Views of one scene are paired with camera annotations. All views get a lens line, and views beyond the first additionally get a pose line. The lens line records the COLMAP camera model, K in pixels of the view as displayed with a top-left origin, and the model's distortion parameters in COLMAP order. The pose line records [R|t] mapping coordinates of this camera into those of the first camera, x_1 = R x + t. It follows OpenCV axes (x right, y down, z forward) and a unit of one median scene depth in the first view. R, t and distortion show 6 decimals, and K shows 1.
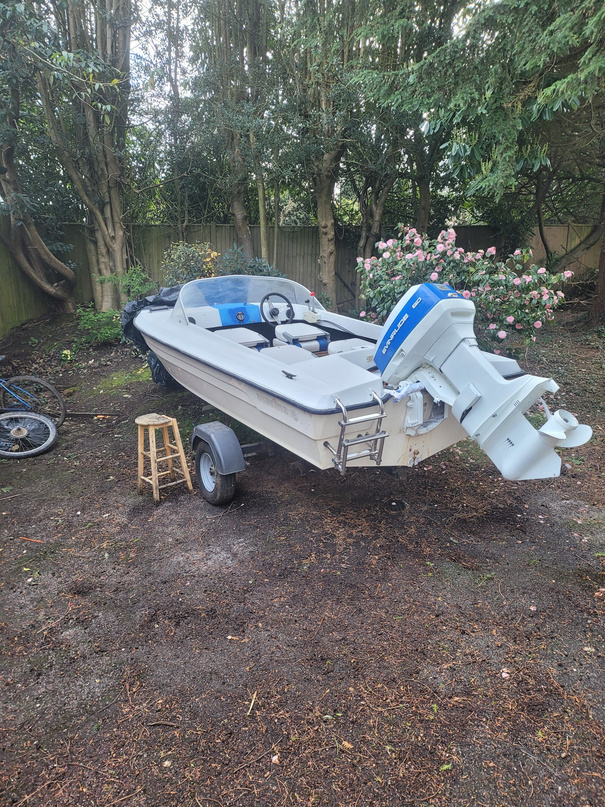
lens RADIAL K [[521.4, 0, 303.5], [0, 521.4, 403.3], [0, 0, 1]] dist [-0.003326, -0.013064]
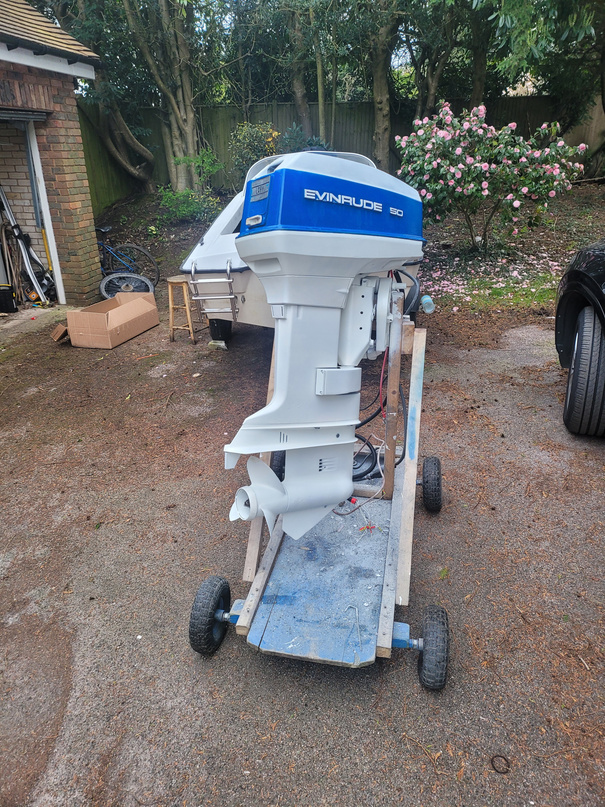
lens RADIAL K [[521.4, 0, 300.5], [0, 521.4, 404.9], [0, 0, 1]] dist [-0.003326, -0.013064]
pose [[0.991613, 0.034914, -0.124440, 0.035298], [-0.008235, 0.977933, 0.208758, 0.039948], [0.128982, -0.205983, 0.970018, -0.164032]]
